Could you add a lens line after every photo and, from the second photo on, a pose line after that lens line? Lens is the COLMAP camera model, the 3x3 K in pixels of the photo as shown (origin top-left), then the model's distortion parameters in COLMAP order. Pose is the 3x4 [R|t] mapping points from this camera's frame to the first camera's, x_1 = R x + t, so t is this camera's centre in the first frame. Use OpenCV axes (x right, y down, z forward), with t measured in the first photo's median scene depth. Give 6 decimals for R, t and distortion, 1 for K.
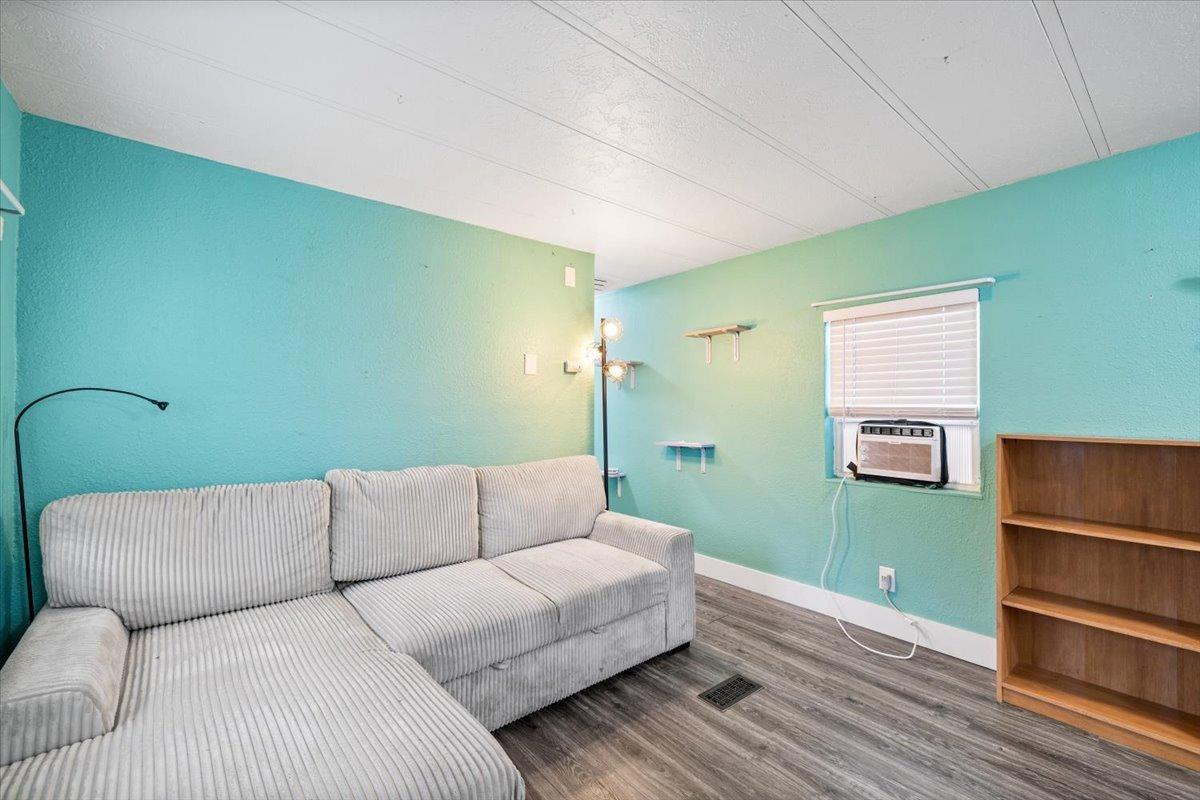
lens RADIAL K [[505.9, 0, 596.1], [0, 505.9, 403.2], [0, 0, 1]] dist [0.001198, -0.000343]
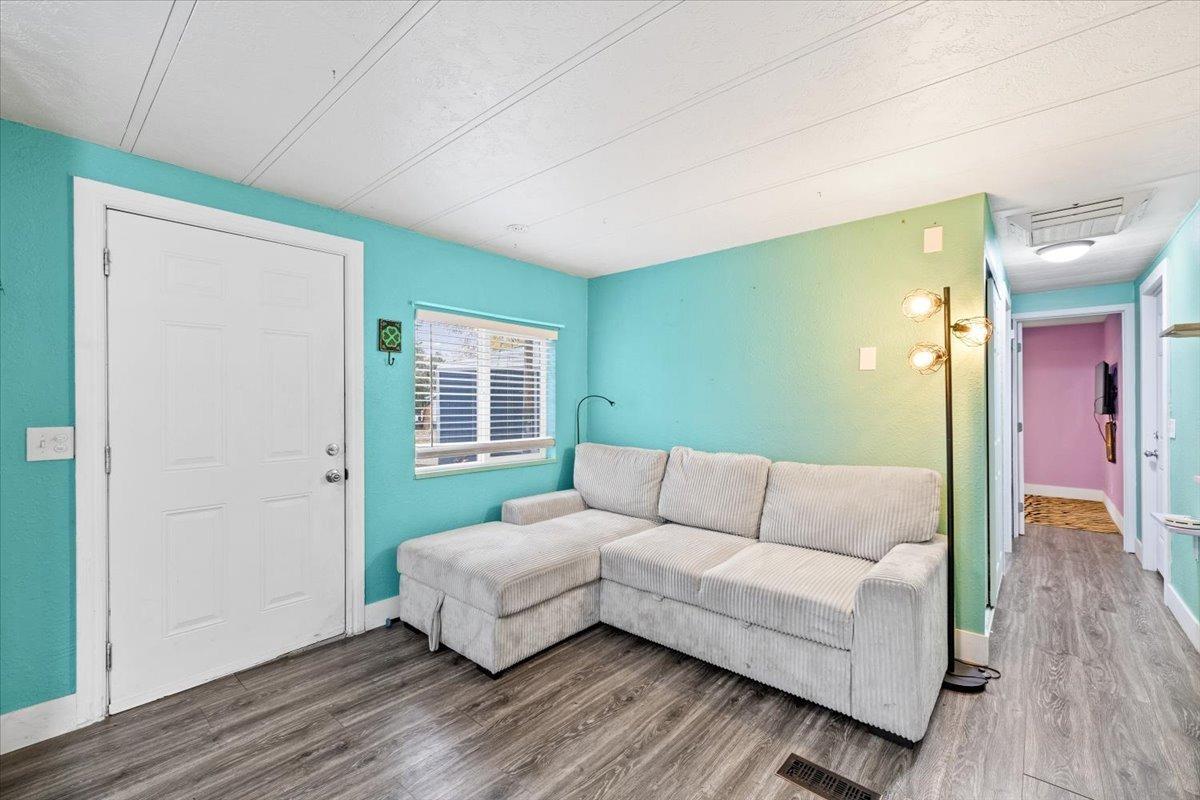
lens RADIAL K [[505.9, 0, 597.2], [0, 505.9, 399.5], [0, 0, 1]] dist [0.001198, -0.000343]
pose [[0.151219, -0.000981, -0.988500, 0.940775], [0.008229, 0.999966, 0.000267, -0.010683], [0.988466, -0.008174, 0.151222, 0.535102]]
